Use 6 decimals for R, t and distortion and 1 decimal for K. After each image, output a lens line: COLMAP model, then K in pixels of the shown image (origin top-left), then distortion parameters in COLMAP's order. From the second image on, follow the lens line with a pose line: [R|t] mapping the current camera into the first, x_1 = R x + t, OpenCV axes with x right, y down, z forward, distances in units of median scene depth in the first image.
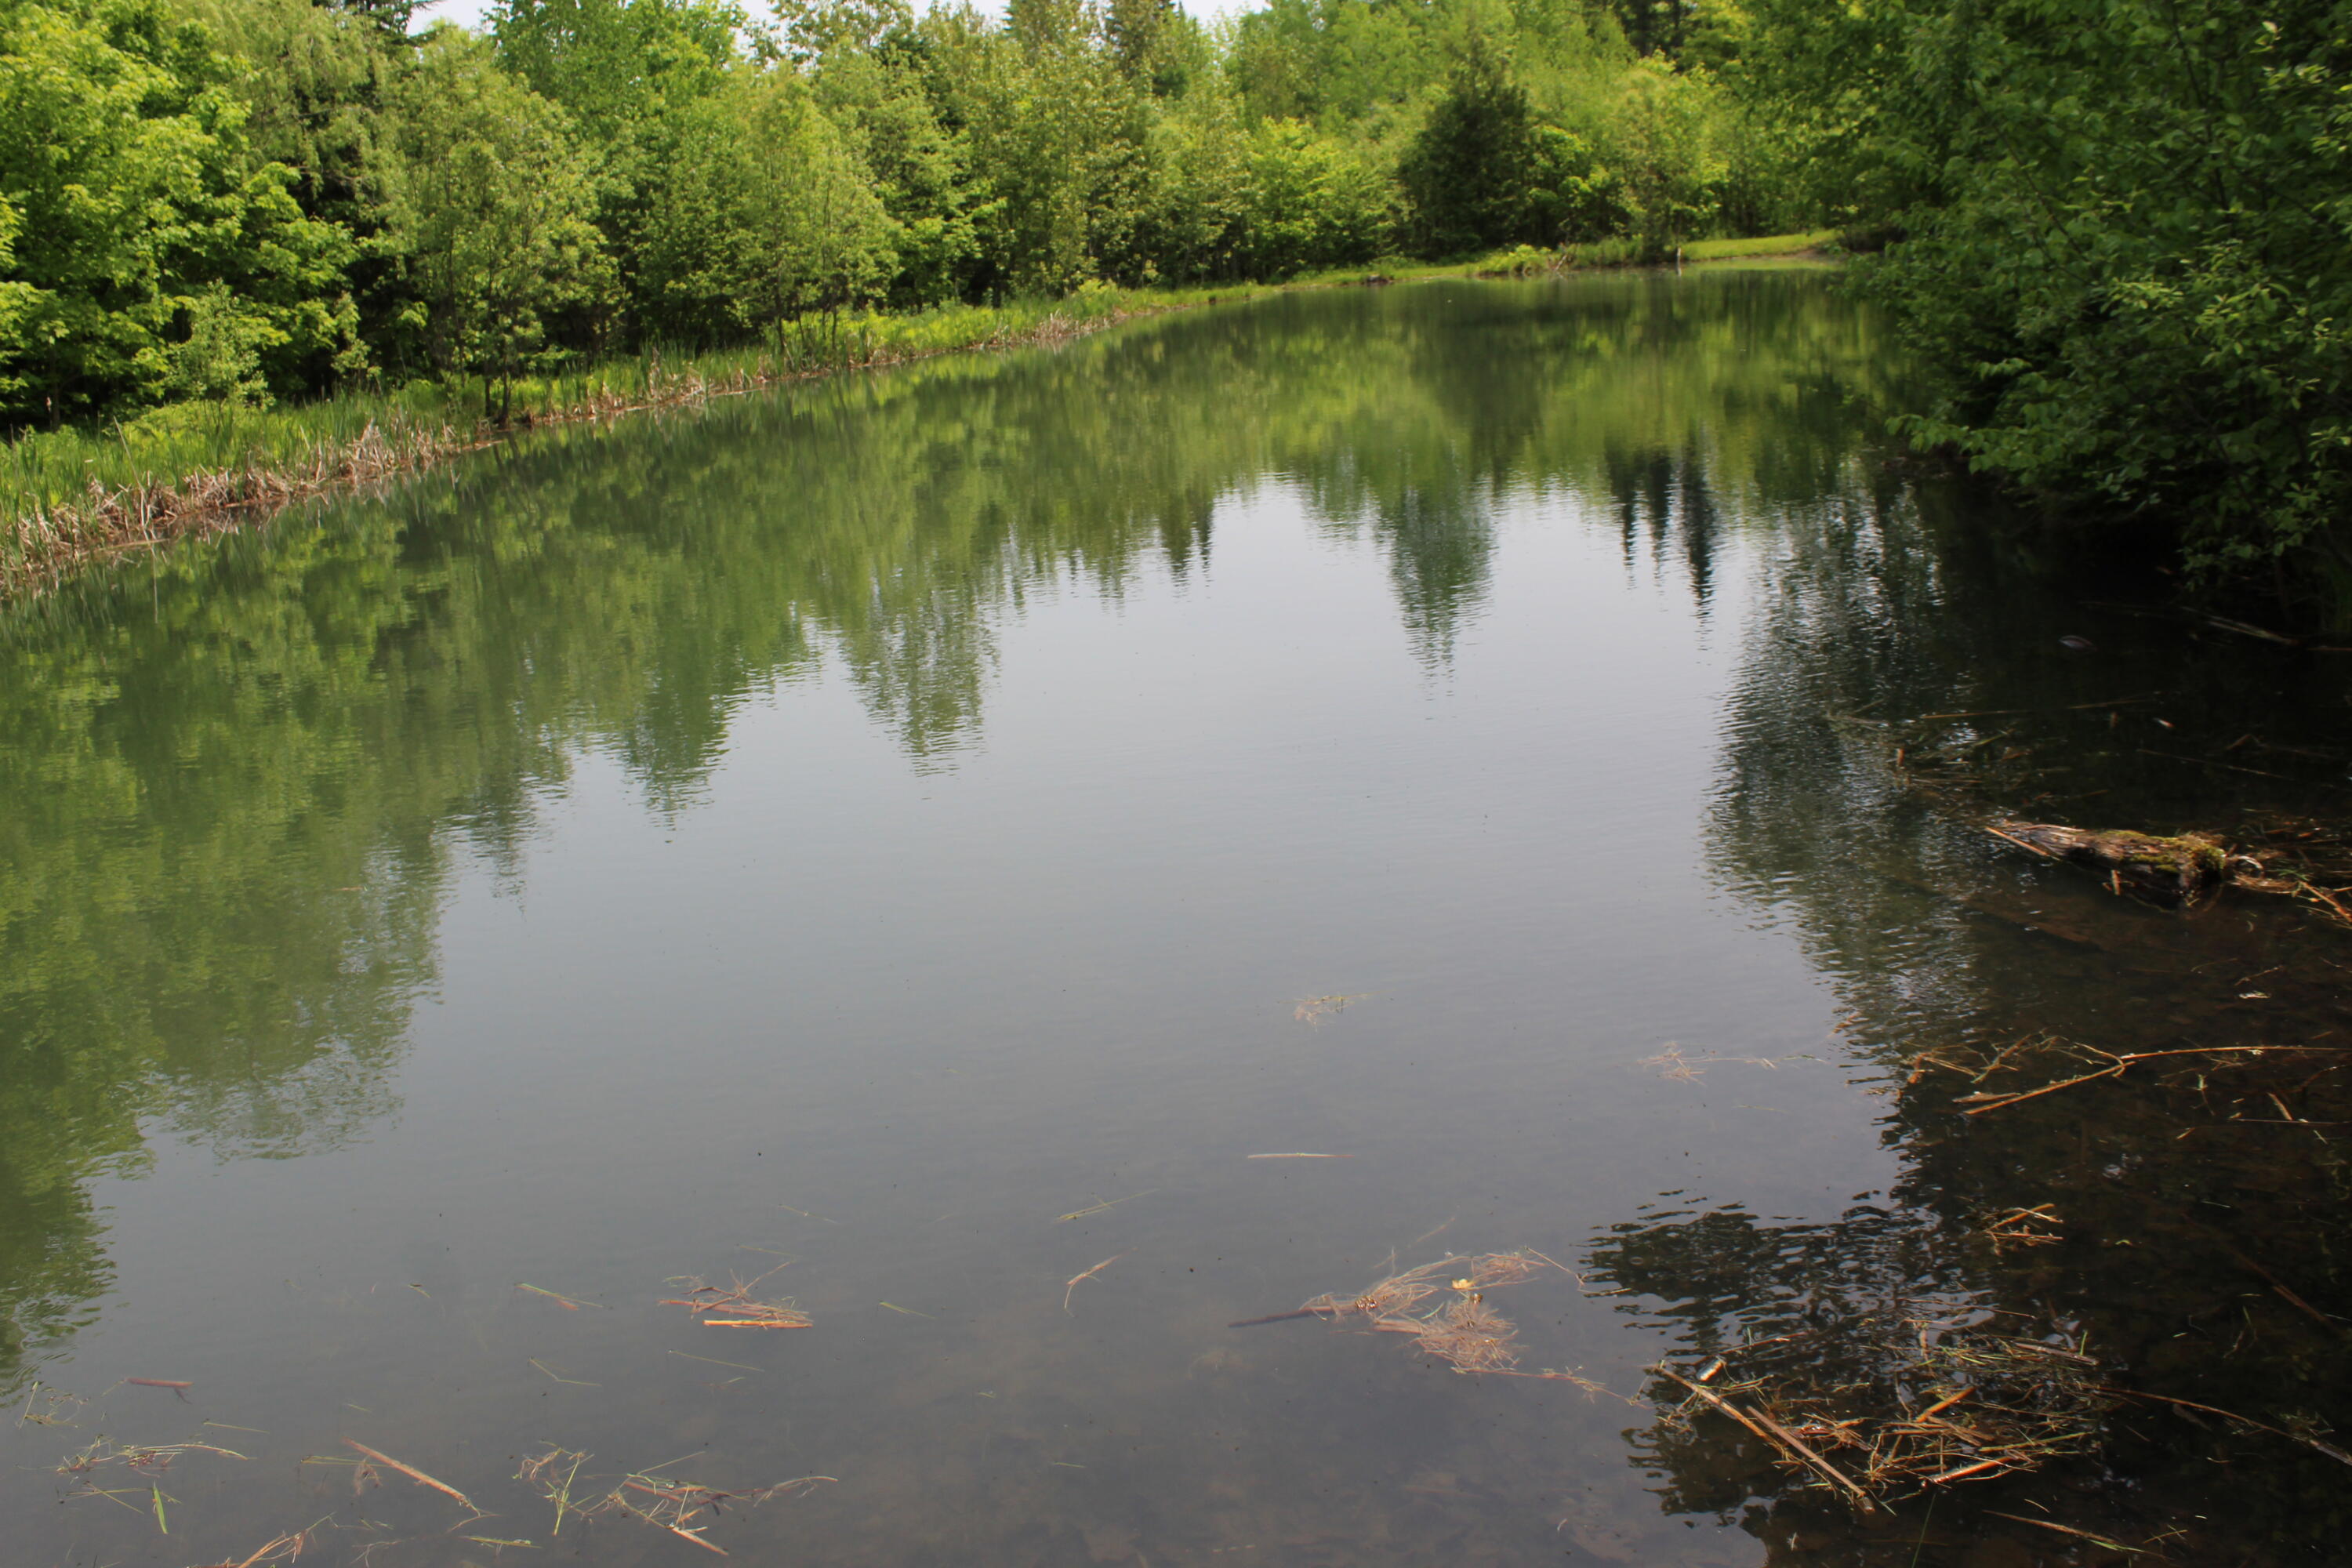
lens RADIAL K [[2128.4, 0, 1176.0], [0, 2128.4, 784.0], [0, 0, 1]] dist [-0.145015, 0.147360]
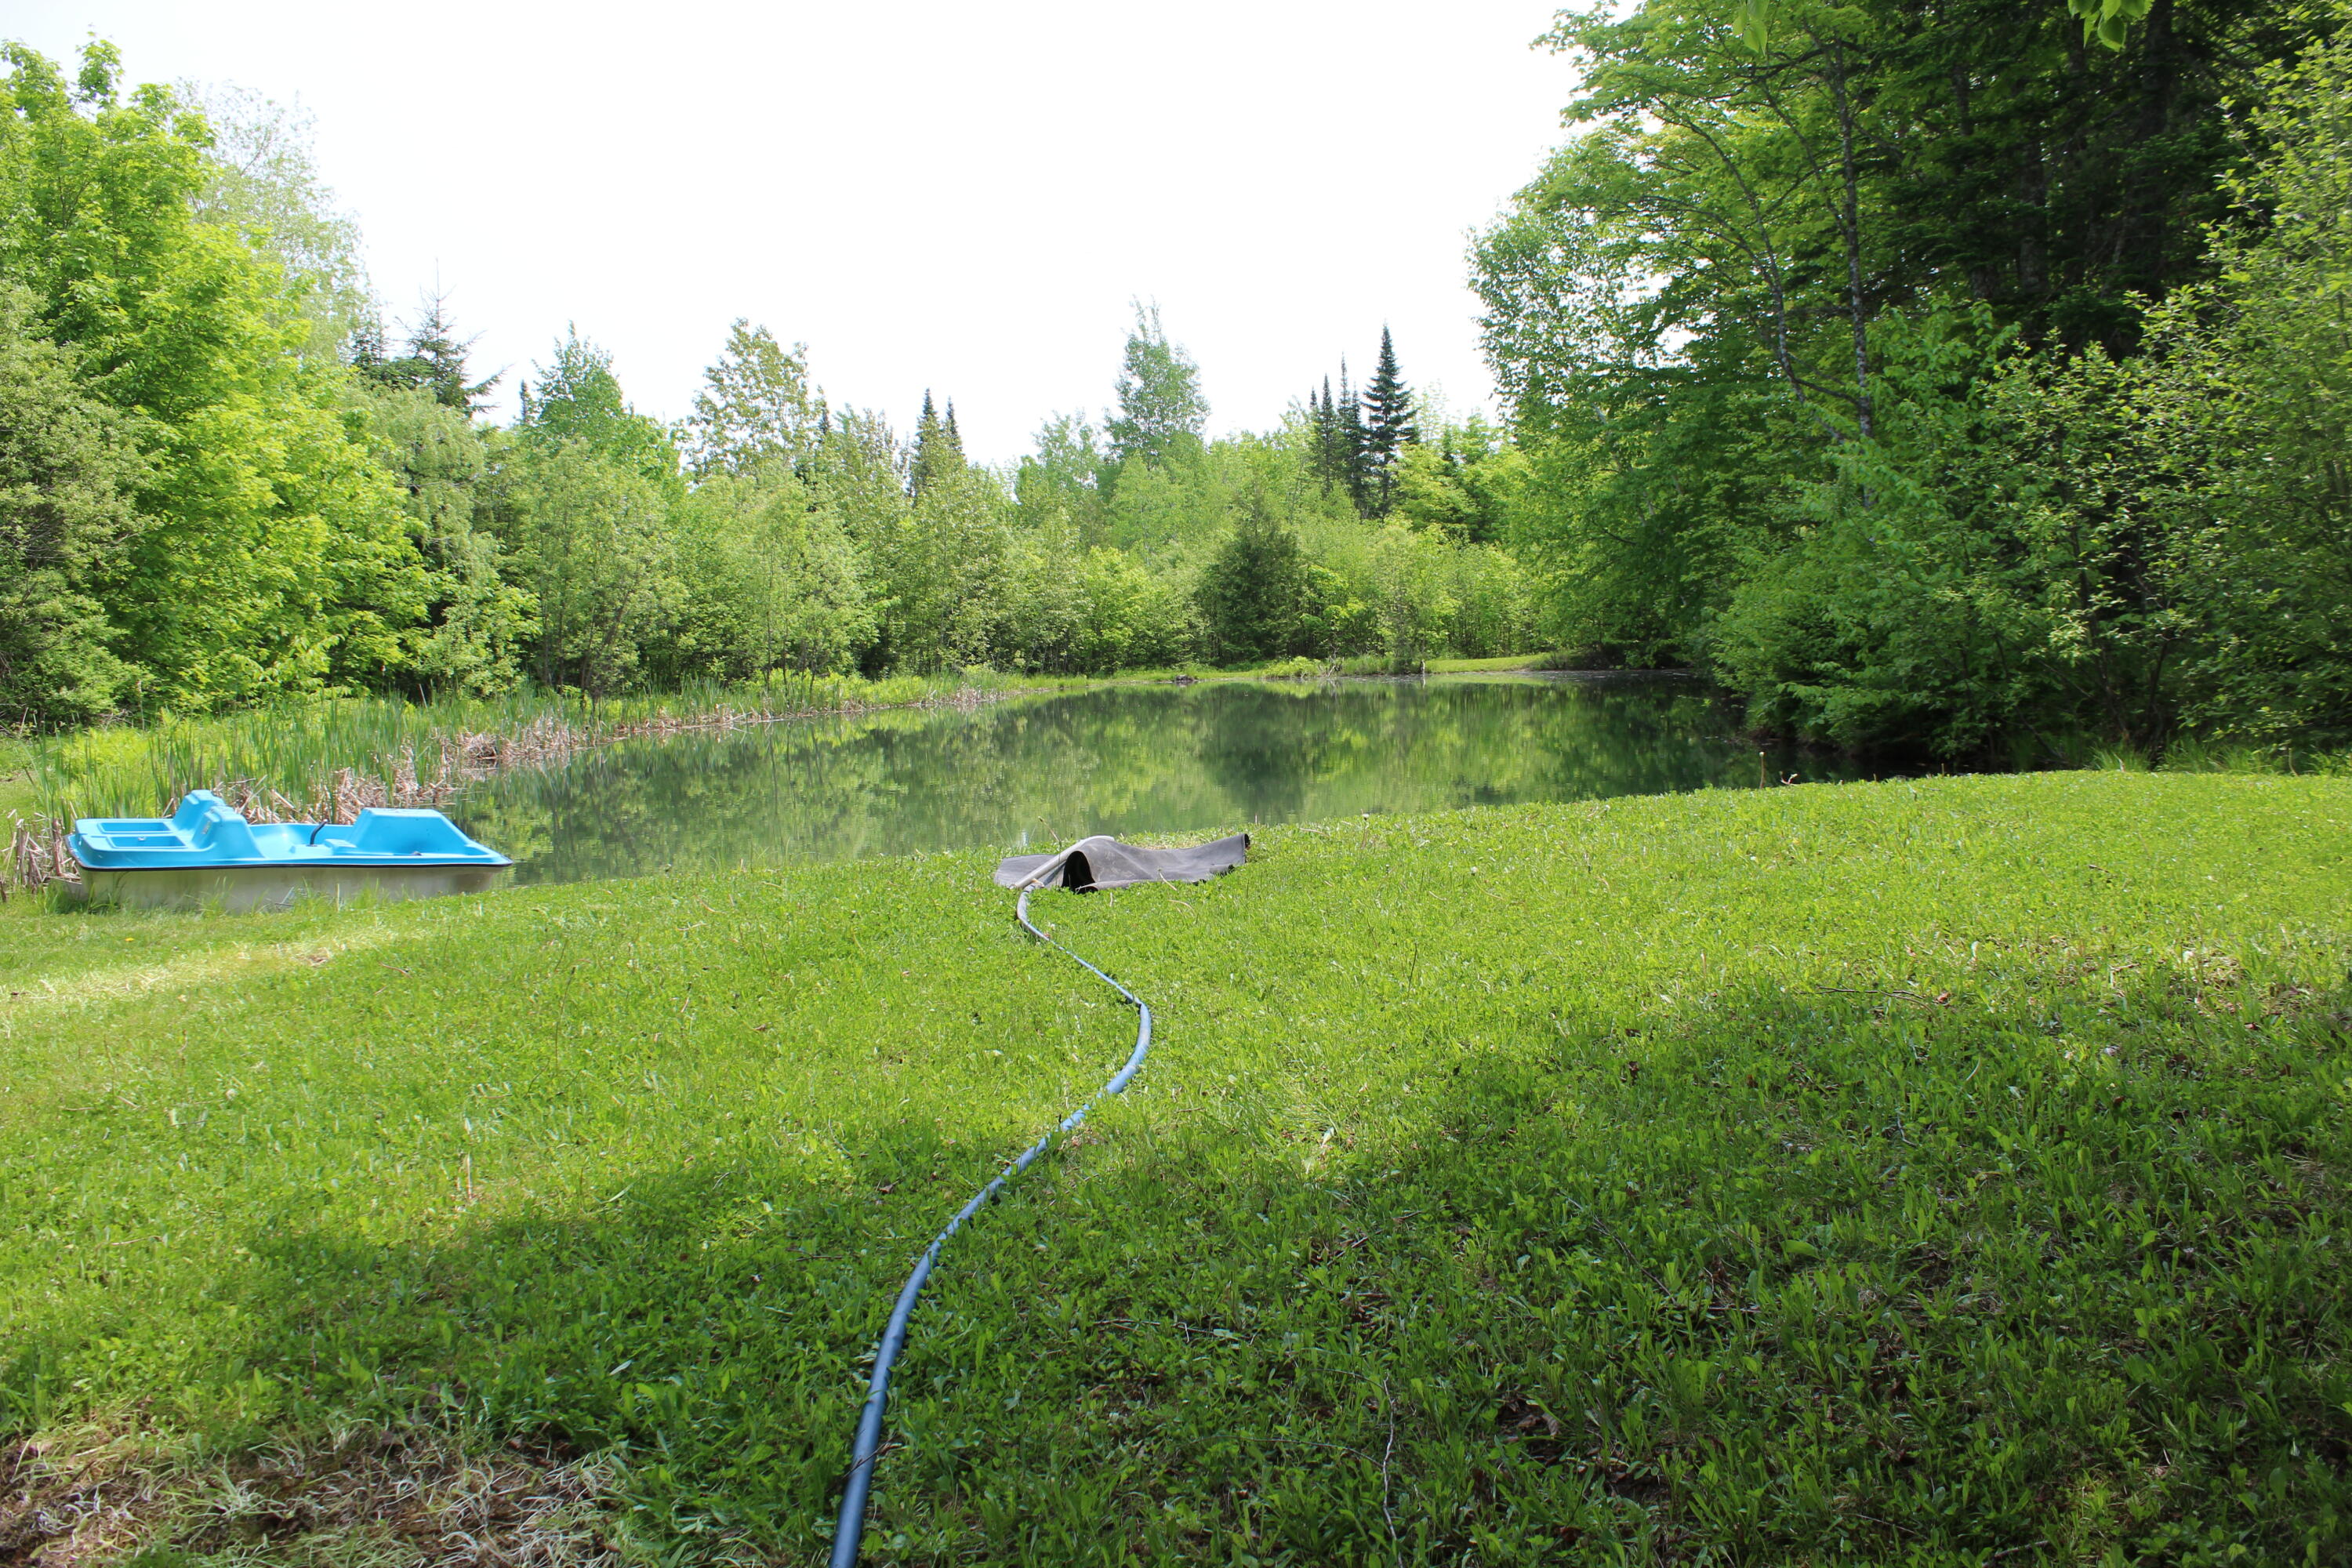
lens RADIAL K [[2003.2, 0, 1176.0], [0, 2003.2, 784.0], [0, 0, 1]] dist [-0.115260, 0.015390]
pose [[0.984976, 0.040069, 0.167981, -0.101822], [-0.005756, 0.979787, -0.199962, 0.055294], [-0.172597, 0.195991, 0.965297, -0.119135]]
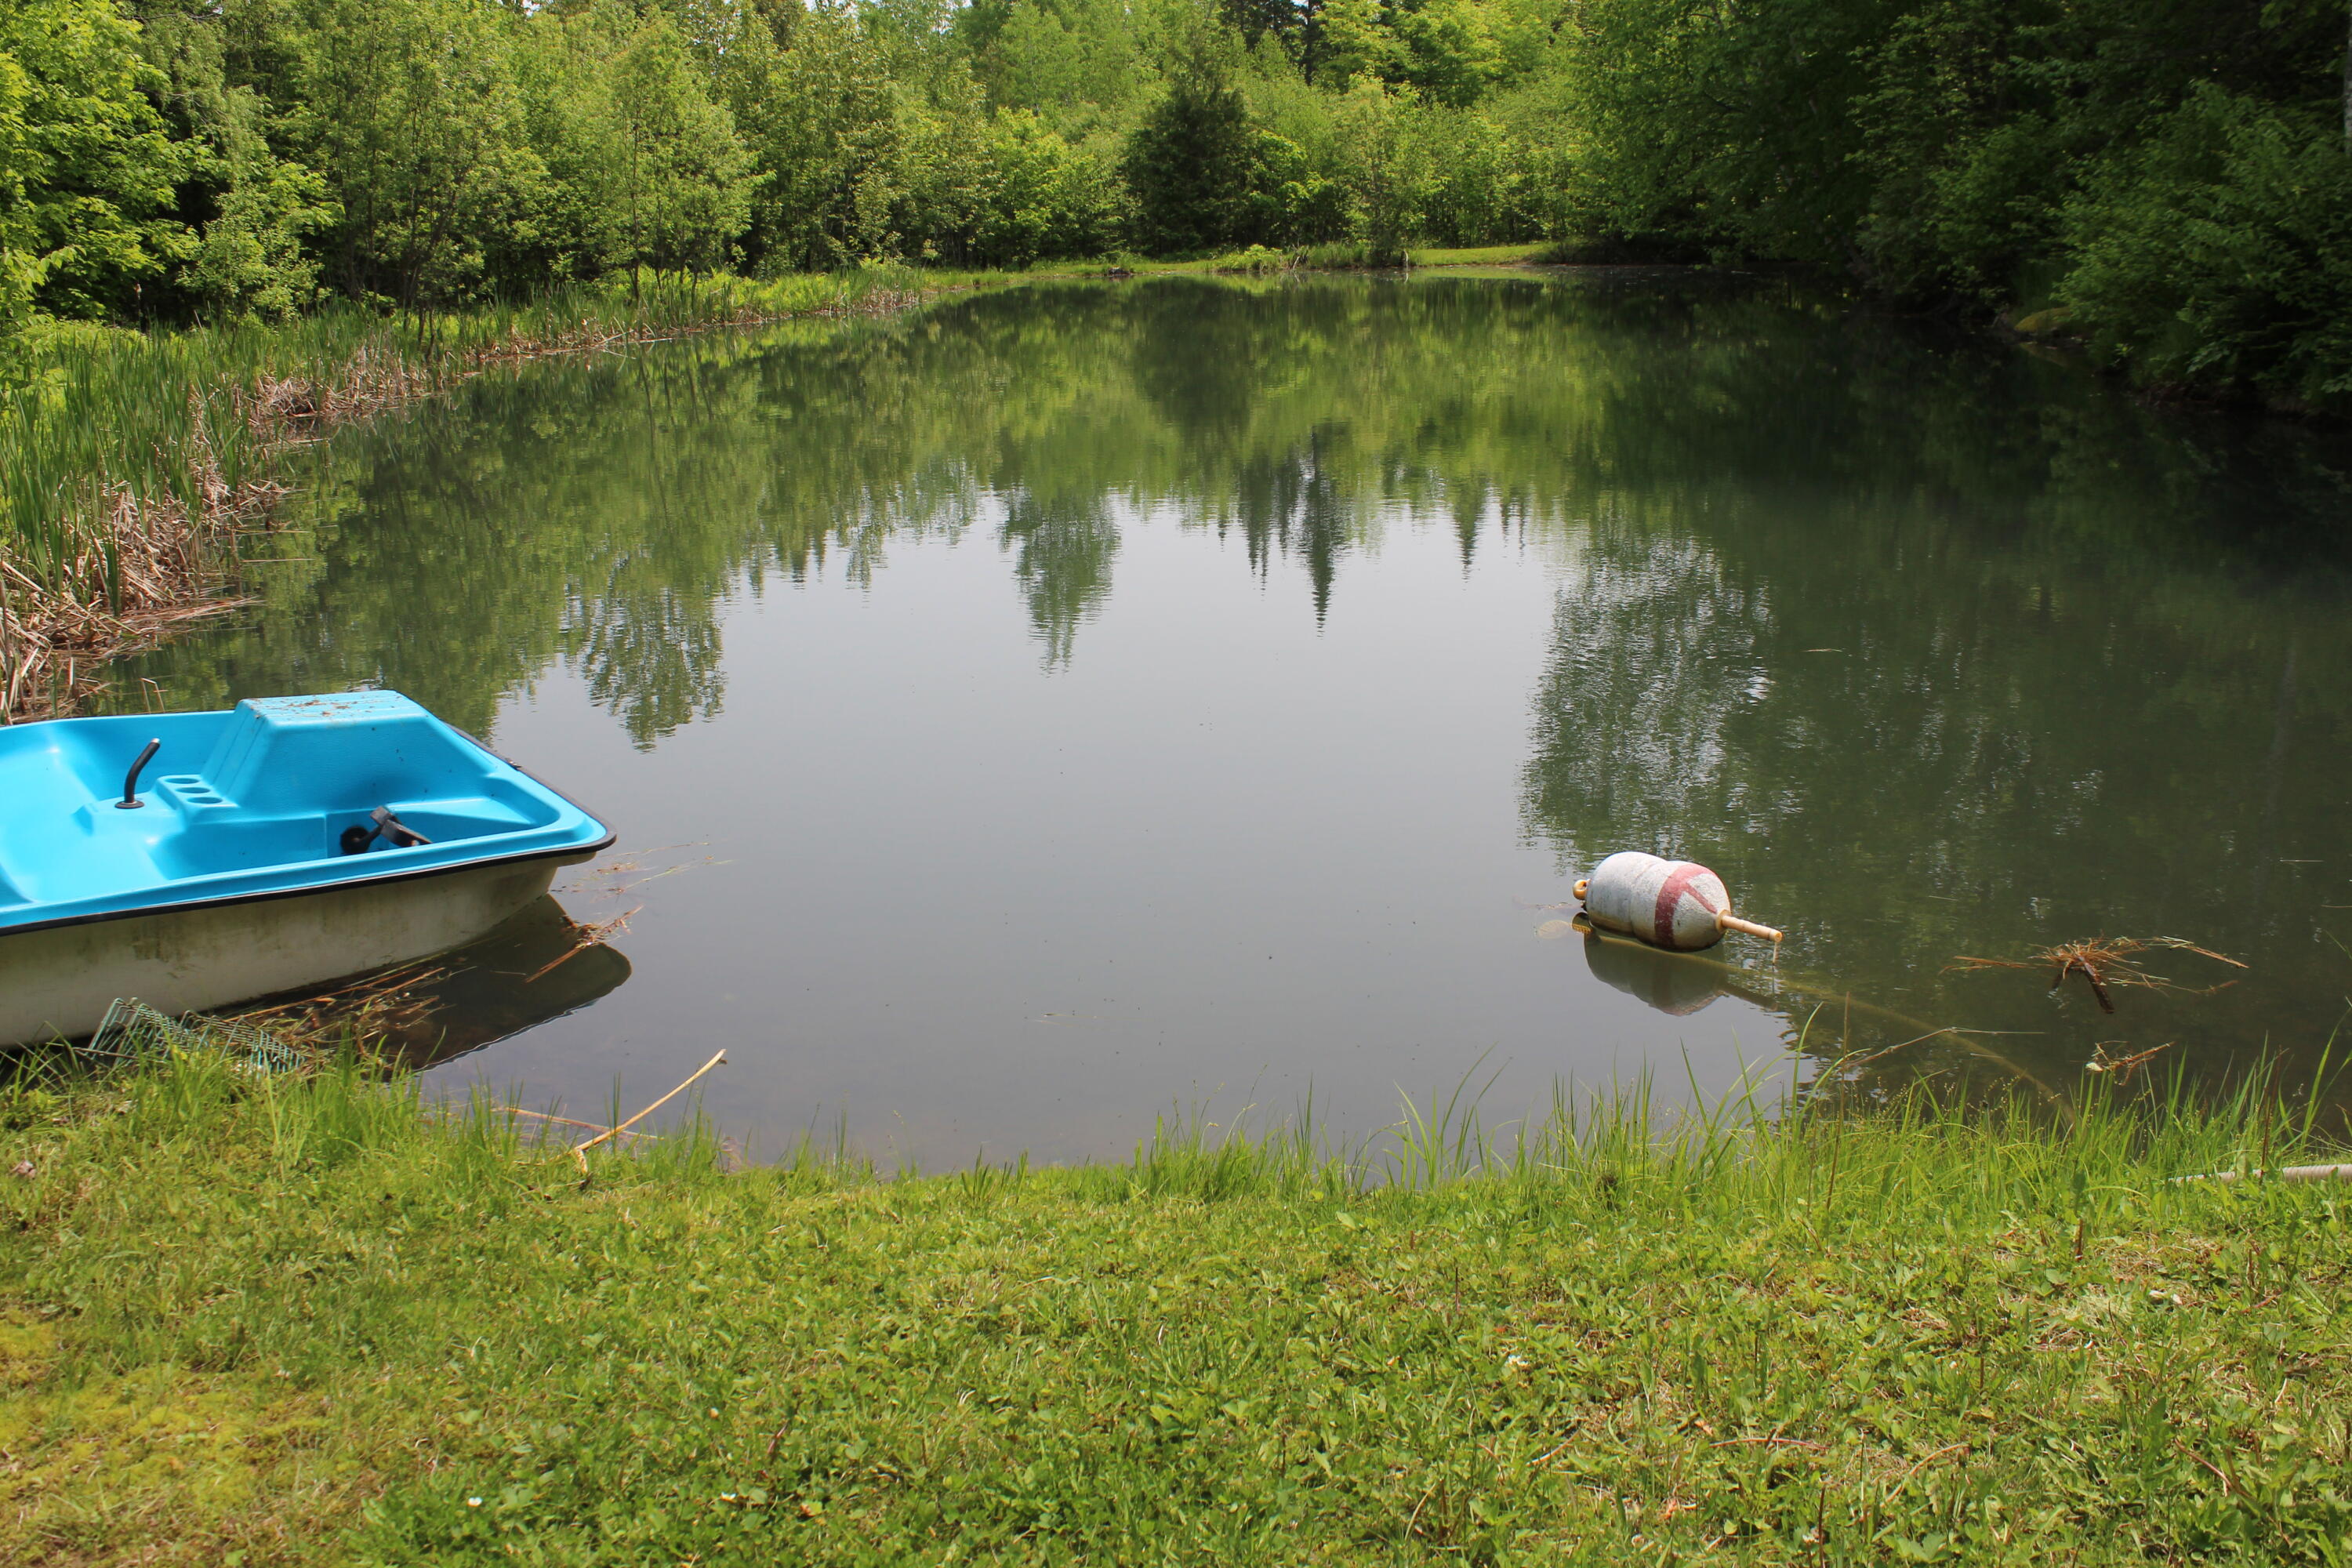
lens RADIAL K [[2128.4, 0, 1176.0], [0, 2128.4, 784.0], [0, 0, 1]] dist [-0.145015, 0.147360]
pose [[0.965903, -0.012592, 0.258598, -0.140377], [0.015331, 0.999846, -0.008578, 0.016545], [-0.258451, 0.012250, 0.965947, 0.012072]]
